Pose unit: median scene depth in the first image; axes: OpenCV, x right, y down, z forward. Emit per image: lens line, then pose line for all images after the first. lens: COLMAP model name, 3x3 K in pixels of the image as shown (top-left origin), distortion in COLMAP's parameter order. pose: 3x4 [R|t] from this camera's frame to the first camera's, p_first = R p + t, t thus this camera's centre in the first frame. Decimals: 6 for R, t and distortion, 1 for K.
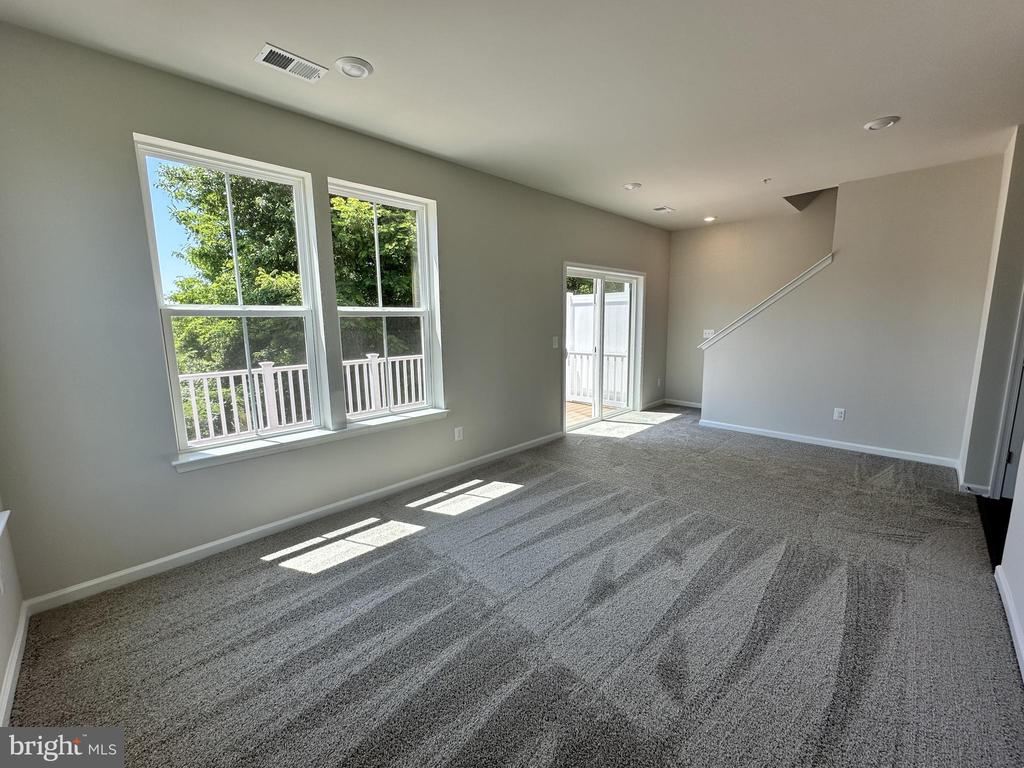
lens RADIAL K [[421.6, 0, 512.0], [0, 421.6, 384.0], [0, 0, 1]] dist [-0.000160, -0.000033]
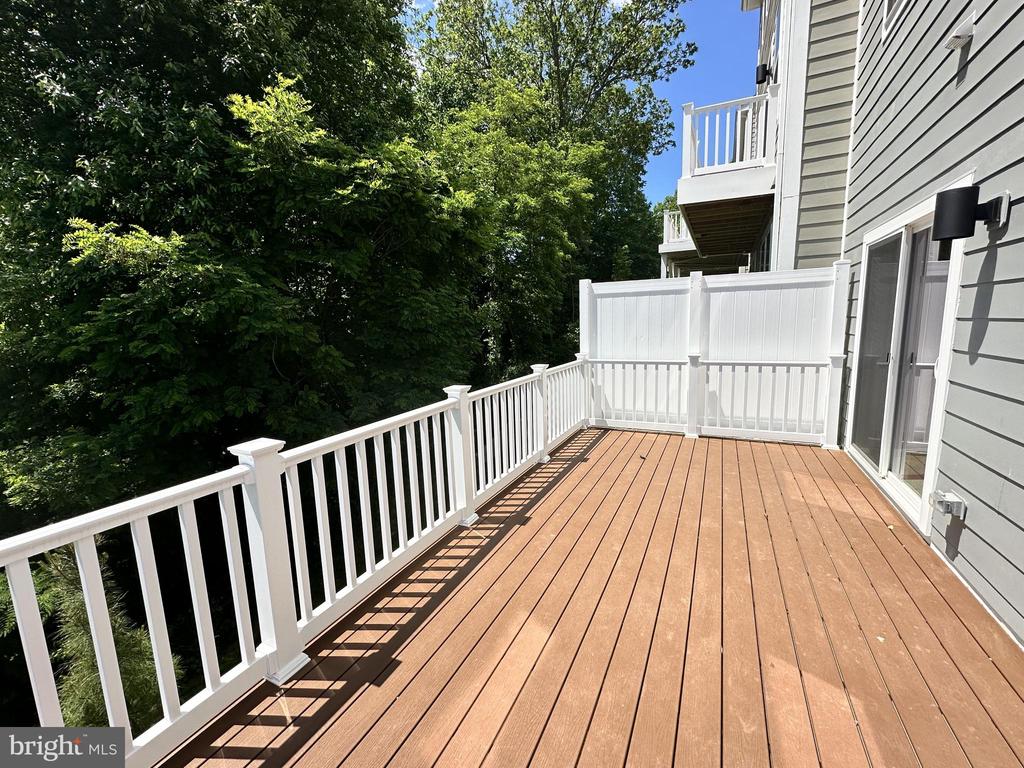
lens RADIAL K [[442.9, 0, 512.0], [0, 442.9, 384.0], [0, 0, 1]] dist [-0.000578, -0.000031]
pose [[0.943627, -0.063935, 0.324778, -0.293164], [0.068318, 0.997661, -0.002100, -0.048461], [-0.323885, 0.024170, 0.945788, 0.355799]]
